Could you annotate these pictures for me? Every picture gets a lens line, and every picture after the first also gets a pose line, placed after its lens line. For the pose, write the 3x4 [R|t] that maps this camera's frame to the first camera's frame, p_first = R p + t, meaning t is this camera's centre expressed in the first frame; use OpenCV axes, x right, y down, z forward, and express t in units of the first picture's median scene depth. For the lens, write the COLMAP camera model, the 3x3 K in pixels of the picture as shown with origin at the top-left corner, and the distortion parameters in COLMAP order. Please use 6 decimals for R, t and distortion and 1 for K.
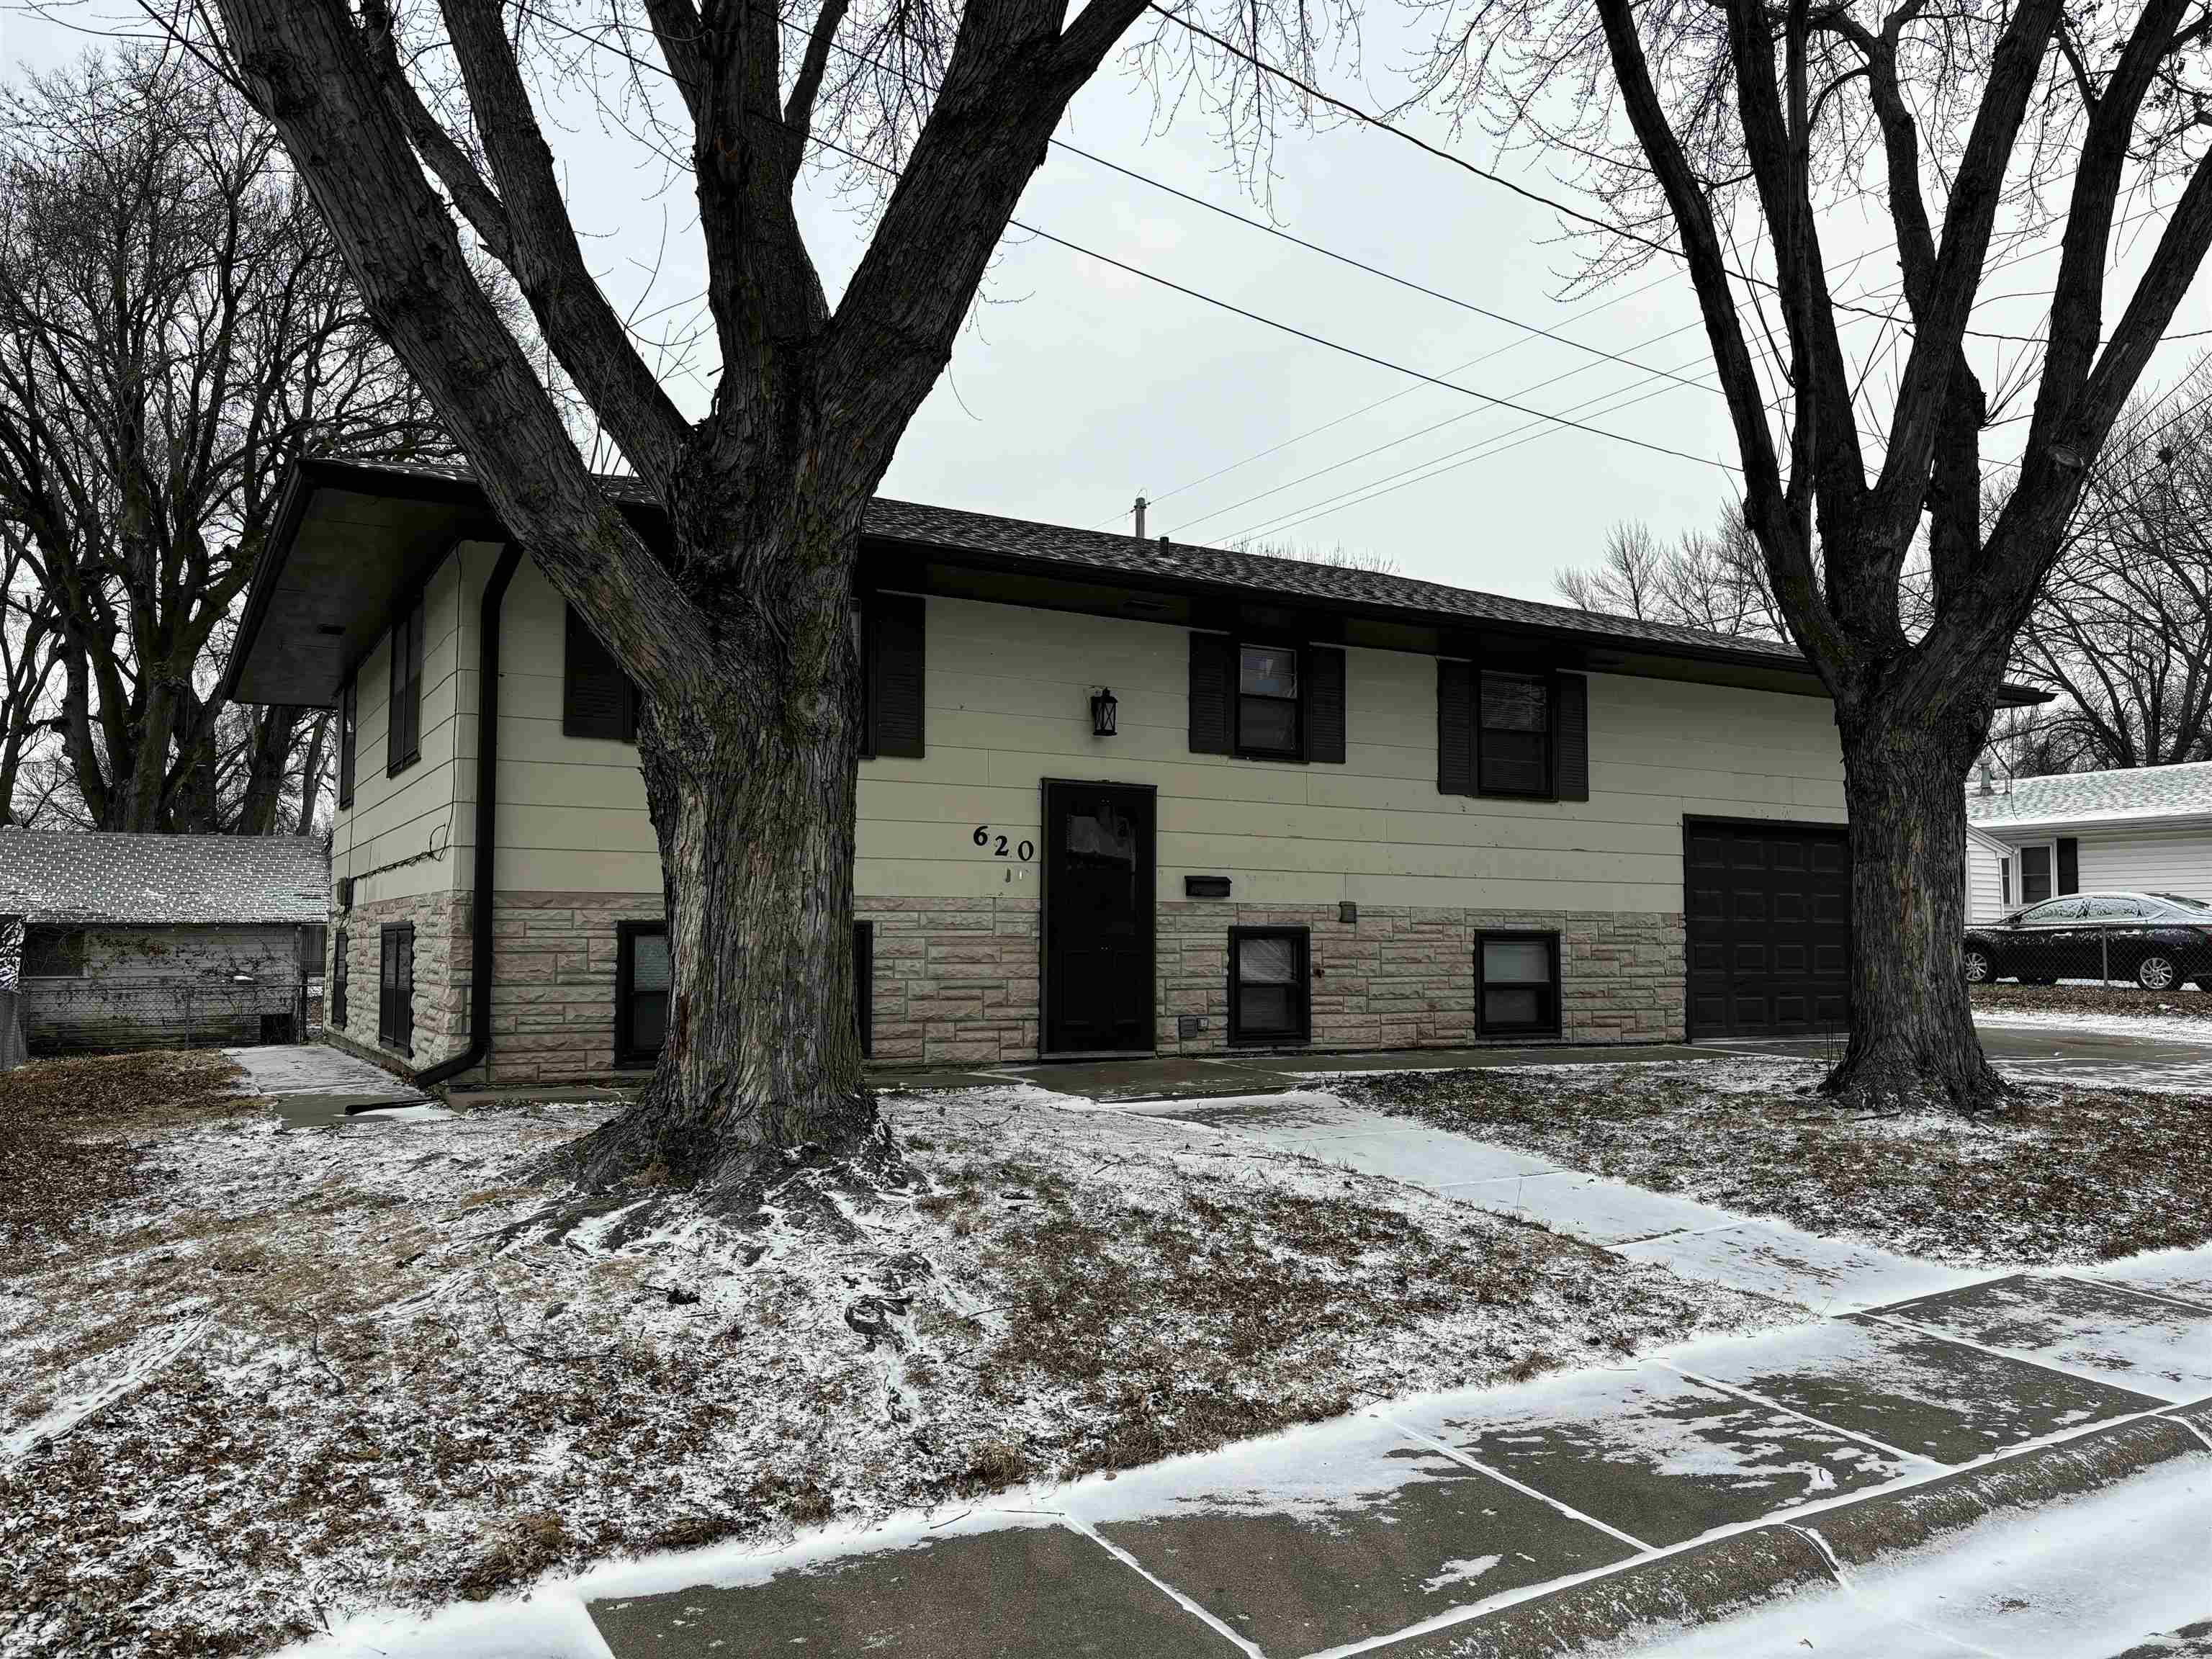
lens RADIAL K [[1677.7, 0, 1042.7], [0, 1677.7, 833.7], [0, 0, 1]] dist [0.020196, -0.022393]
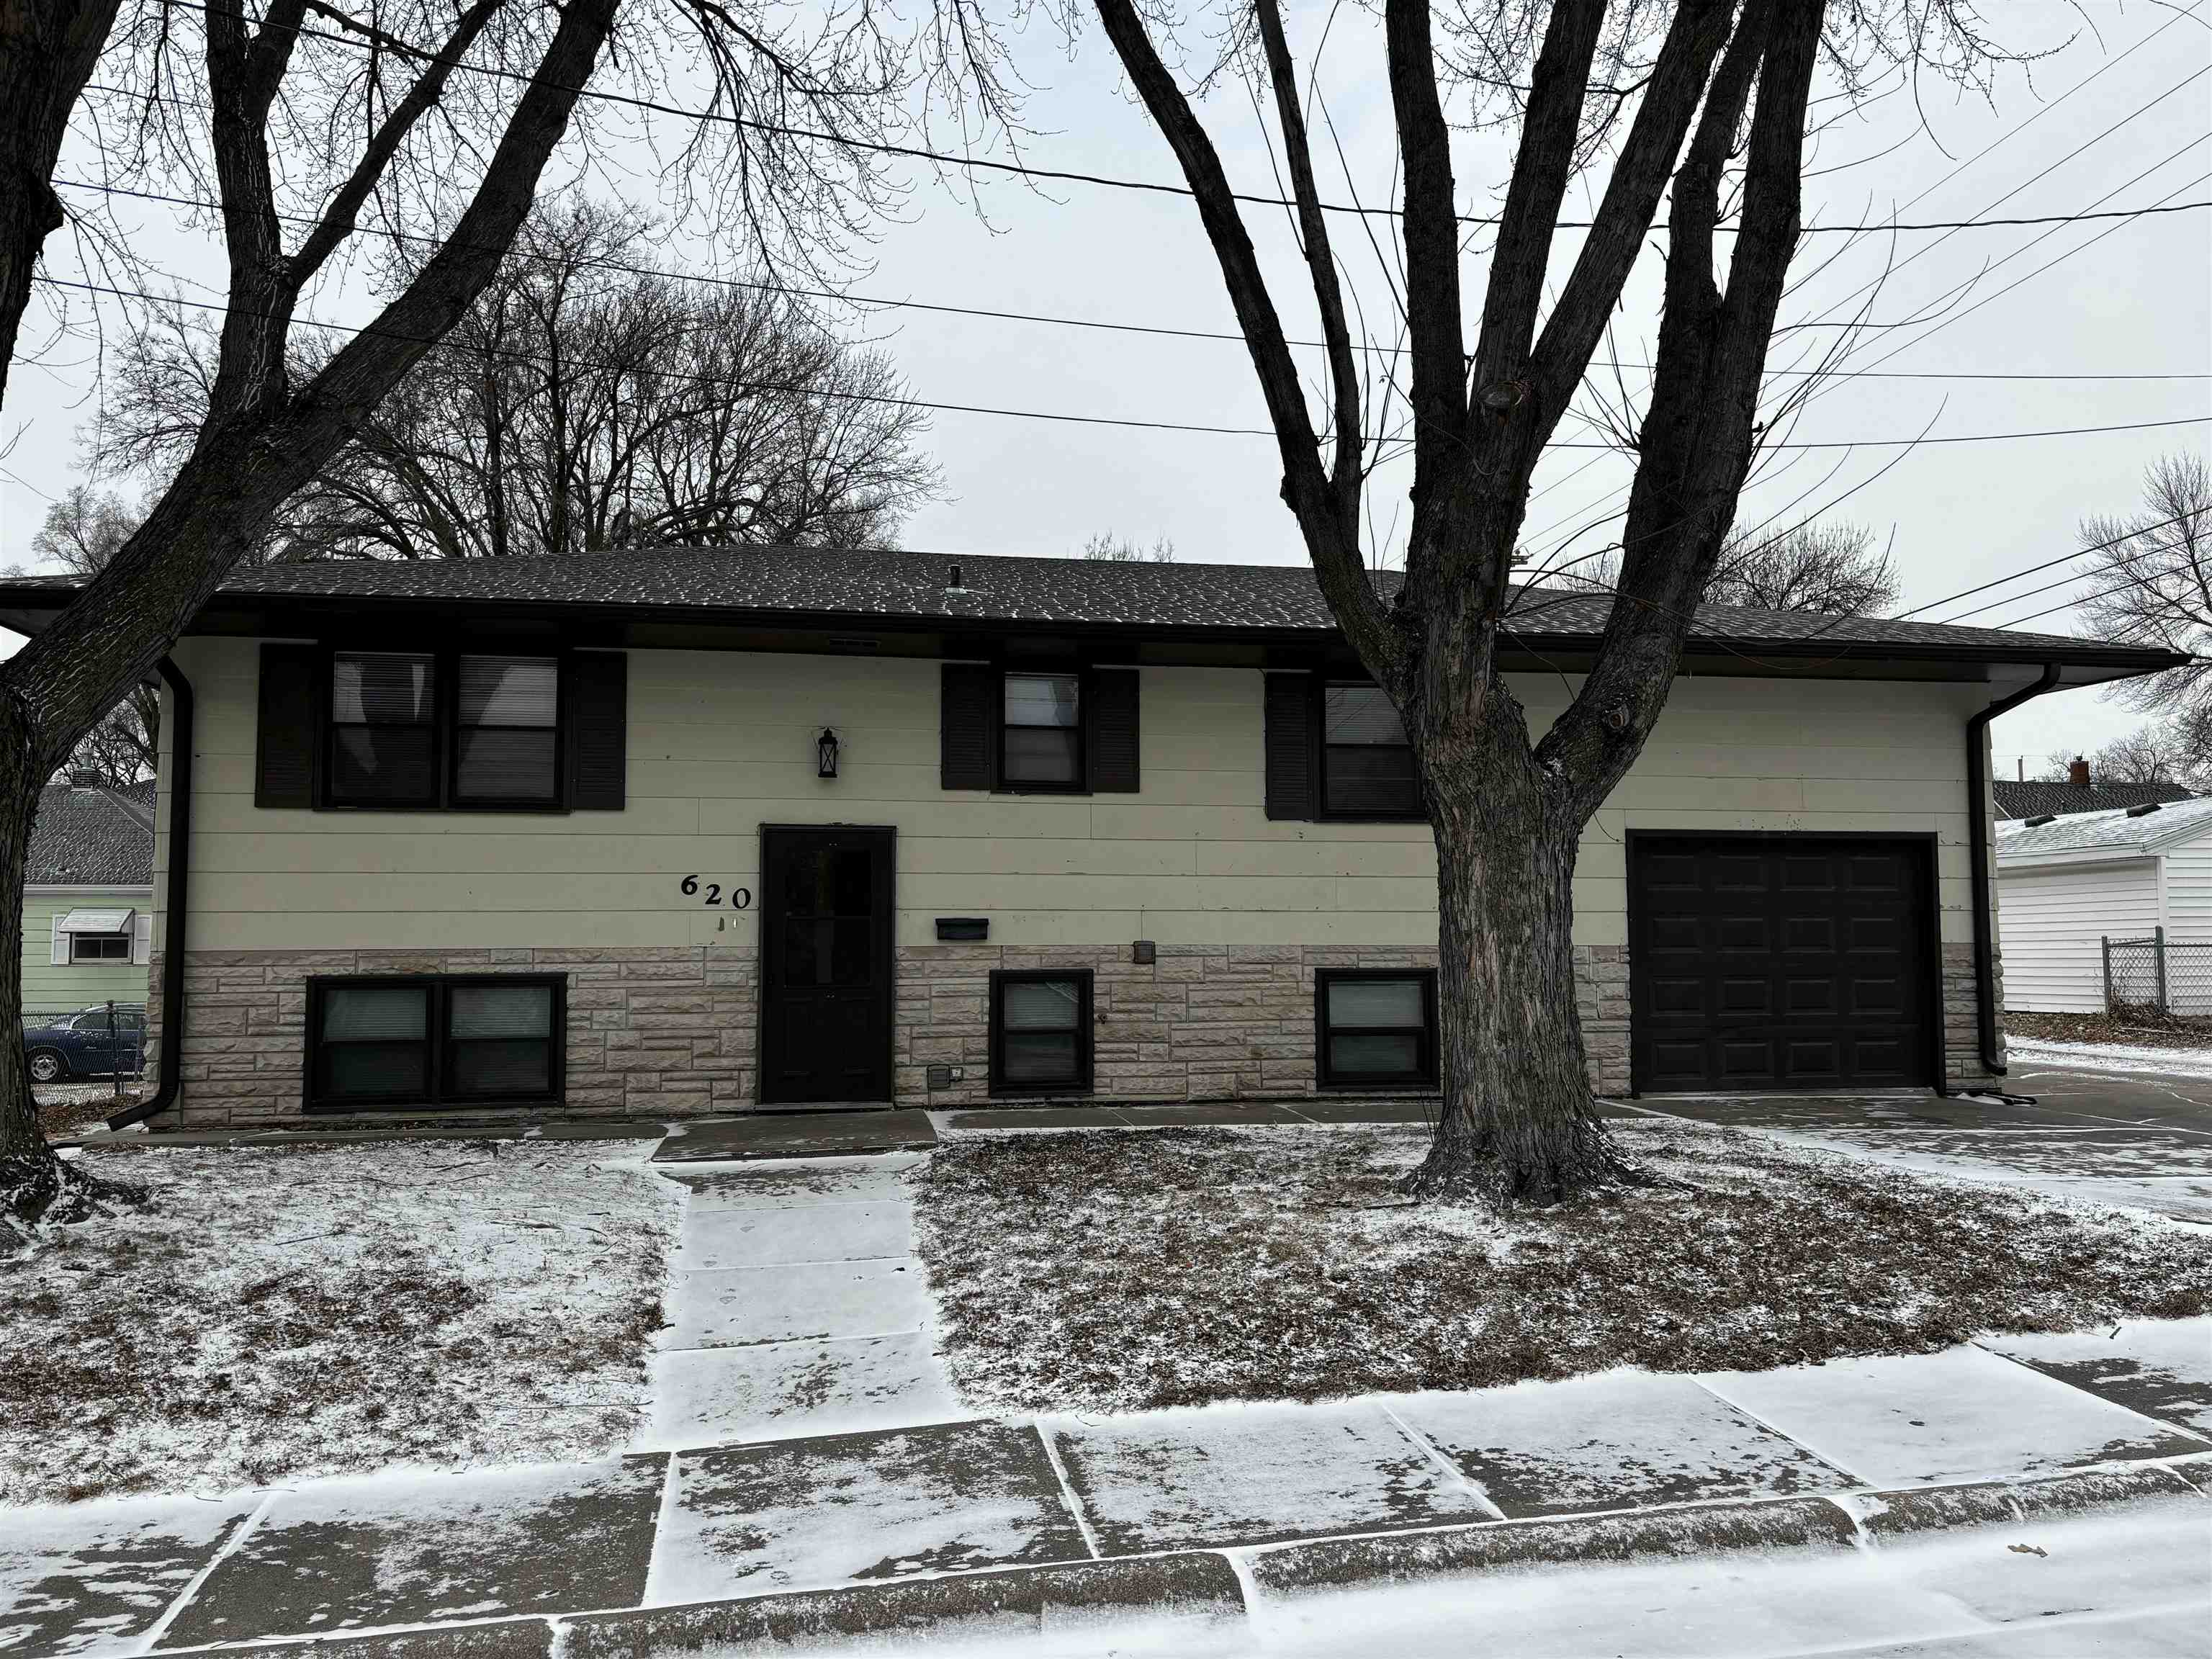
lens RADIAL K [[1677.7, 0, 1102.1], [0, 1677.7, 828.4], [0, 0, 1]] dist [0.020196, -0.022393]
pose [[0.941893, -0.035107, -0.334073, 0.514542], [0.031967, 0.999378, -0.014893, -0.009376], [0.334388, 0.003348, 0.942429, 0.132028]]
